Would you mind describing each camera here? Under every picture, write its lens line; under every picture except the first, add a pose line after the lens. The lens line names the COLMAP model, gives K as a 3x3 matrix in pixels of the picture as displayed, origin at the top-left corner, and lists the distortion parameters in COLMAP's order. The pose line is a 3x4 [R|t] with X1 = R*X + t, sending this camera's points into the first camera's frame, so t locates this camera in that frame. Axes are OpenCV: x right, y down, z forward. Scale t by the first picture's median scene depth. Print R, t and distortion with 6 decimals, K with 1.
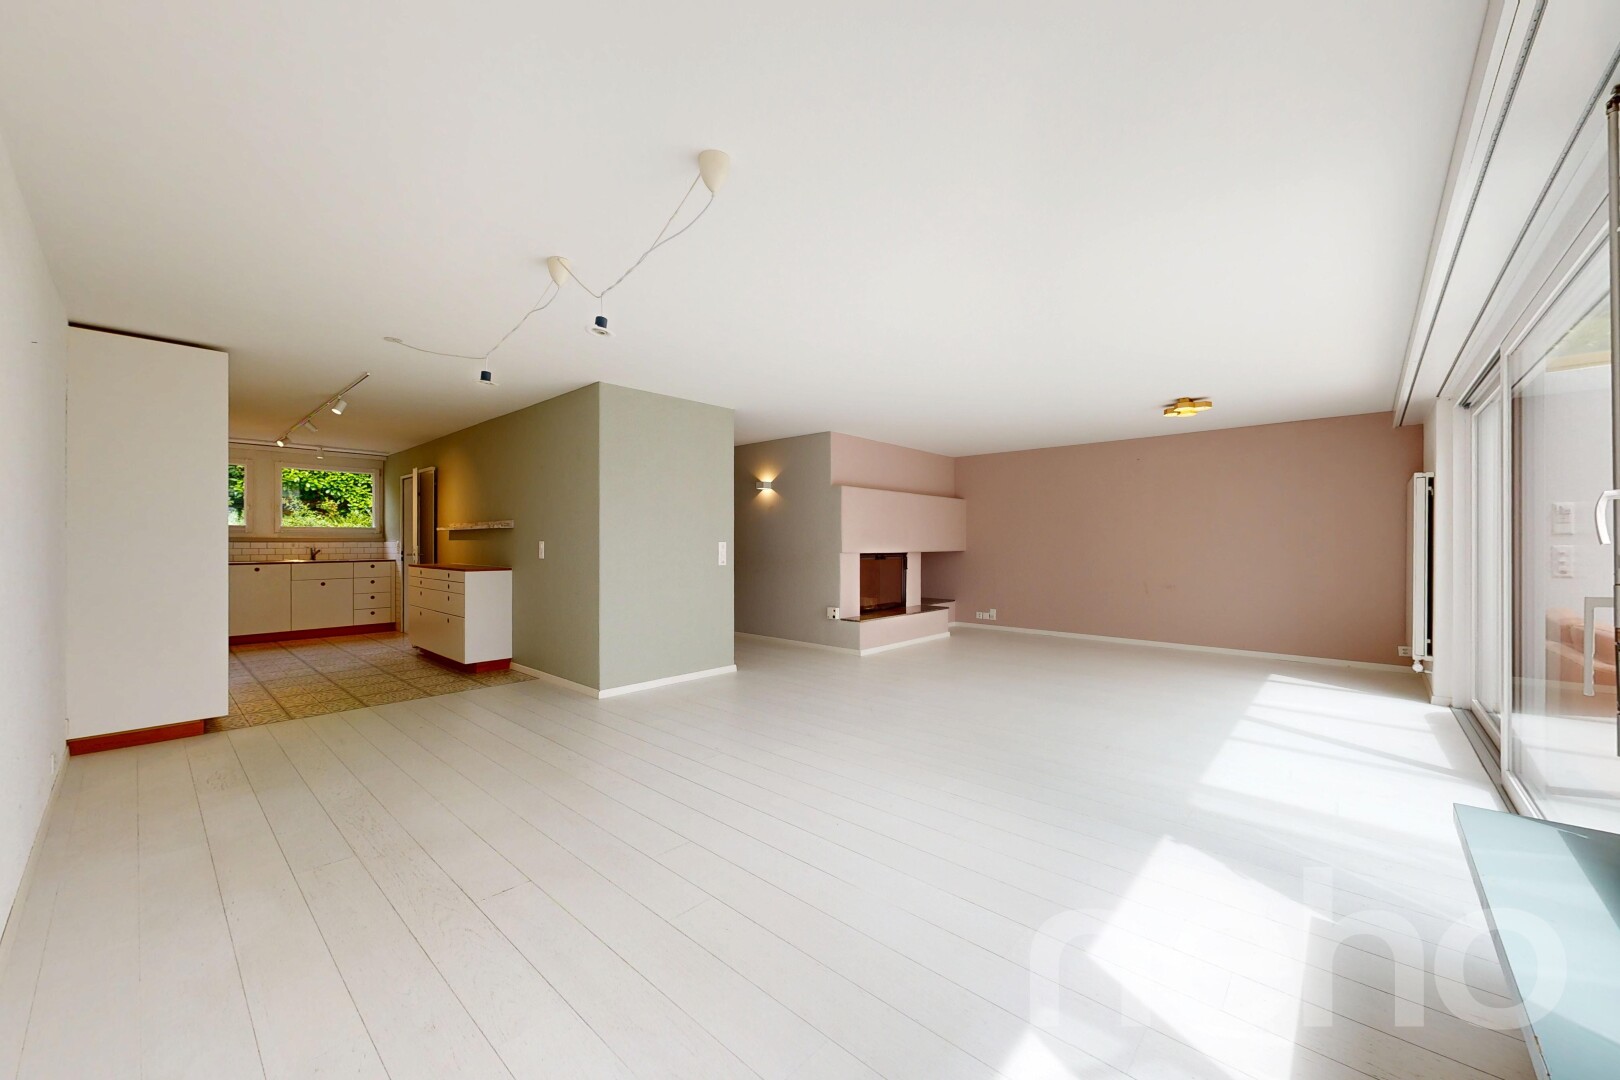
lens RADIAL K [[604.2, 0, 808.5], [0, 604.2, 543.0], [0, 0, 1]] dist [-0.000426, 0.000053]
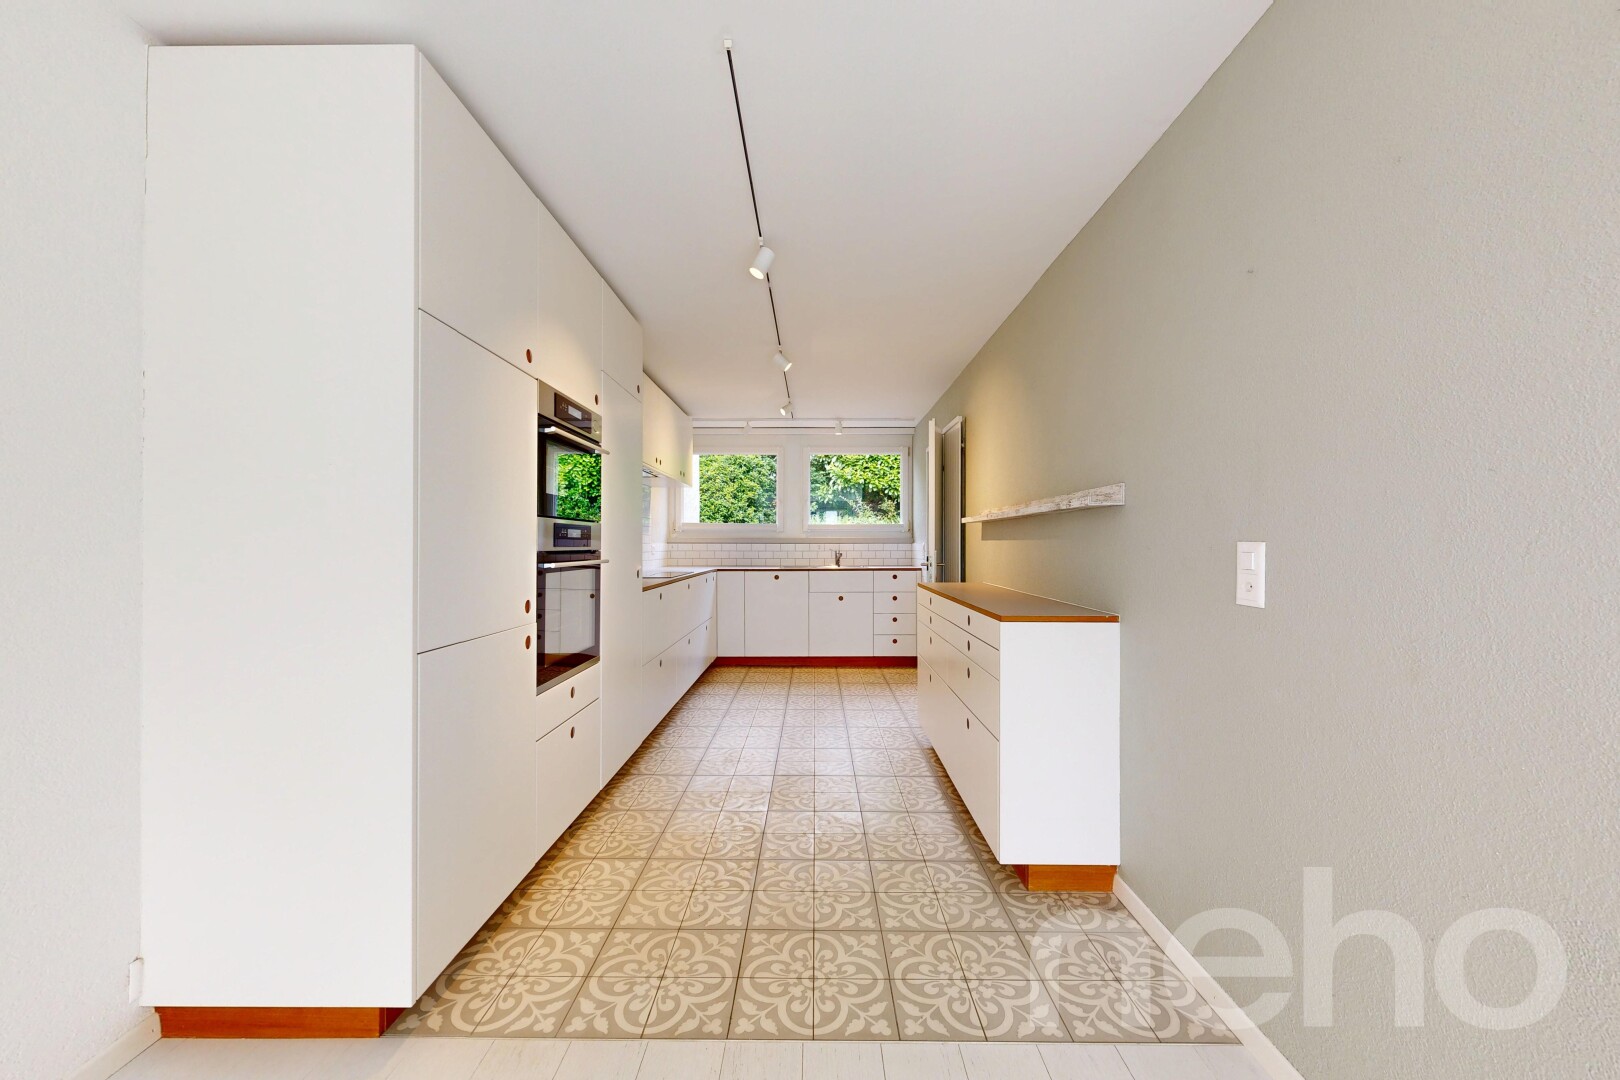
lens RADIAL K [[604.2, 0, 808.5], [0, 604.2, 543.0], [0, 0, 1]] dist [-0.000426, 0.000053]
pose [[0.659216, -0.001152, -0.751952, -0.254067], [0.000793, 0.999999, -0.000837, -0.001647], [0.751953, -0.000045, 0.659217, 0.462271]]
